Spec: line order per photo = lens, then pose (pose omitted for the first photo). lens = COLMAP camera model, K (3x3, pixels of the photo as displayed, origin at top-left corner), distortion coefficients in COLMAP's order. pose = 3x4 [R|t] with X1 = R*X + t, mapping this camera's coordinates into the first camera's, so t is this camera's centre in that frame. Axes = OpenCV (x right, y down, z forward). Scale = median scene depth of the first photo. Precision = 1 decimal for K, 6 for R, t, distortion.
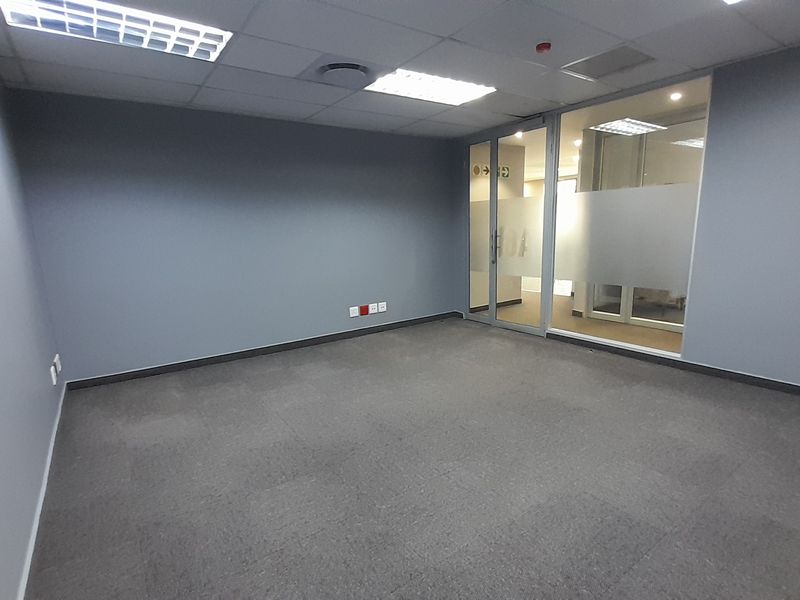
lens RADIAL K [[420.8, 0, 399.2], [0, 420.8, 314.2], [0, 0, 1]] dist [0.027947, -0.018989]
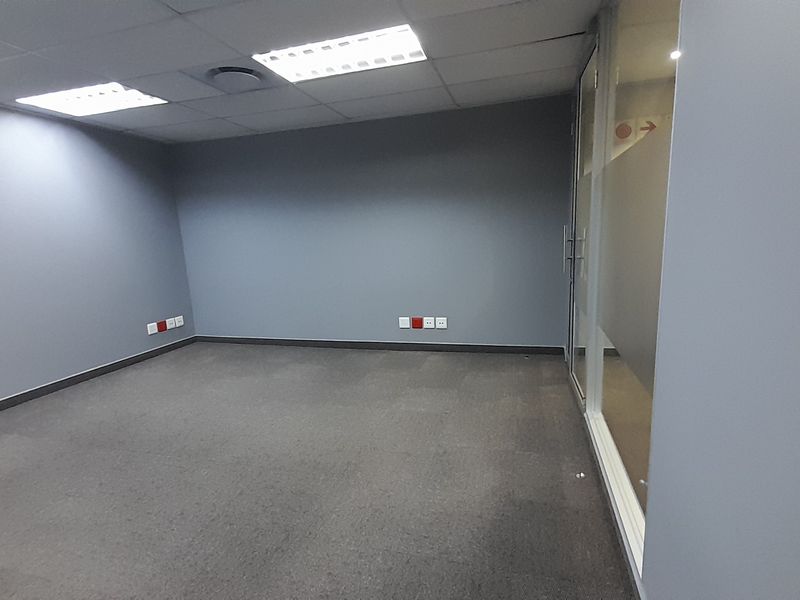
lens RADIAL K [[420.8, 0, 399.2], [0, 420.8, 314.2], [0, 0, 1]] dist [0.027947, -0.018989]
pose [[0.624575, 0.152504, -0.765929, 0.576764], [-0.132418, 0.987227, 0.088587, -0.102291], [0.769656, 0.046093, 0.636792, 0.425171]]
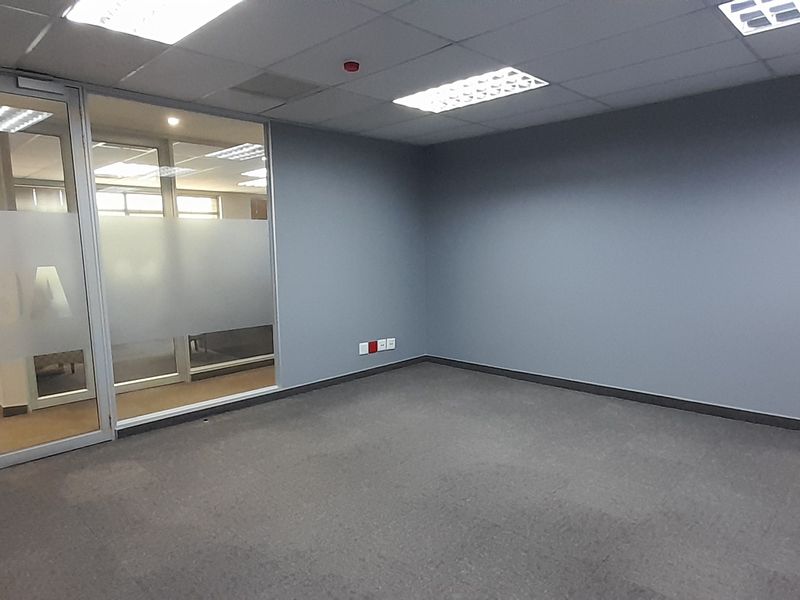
lens RADIAL K [[514.4, 0, 399.5], [0, 514.4, 319.5], [0, 0, 1]] dist [-0.003994, -0.004439]
pose [[-0.187930, -0.095463, 0.977532, -0.436411], [0.222191, 0.965332, 0.136988, -0.120412], [-0.956720, 0.242943, -0.160204, 0.651663]]
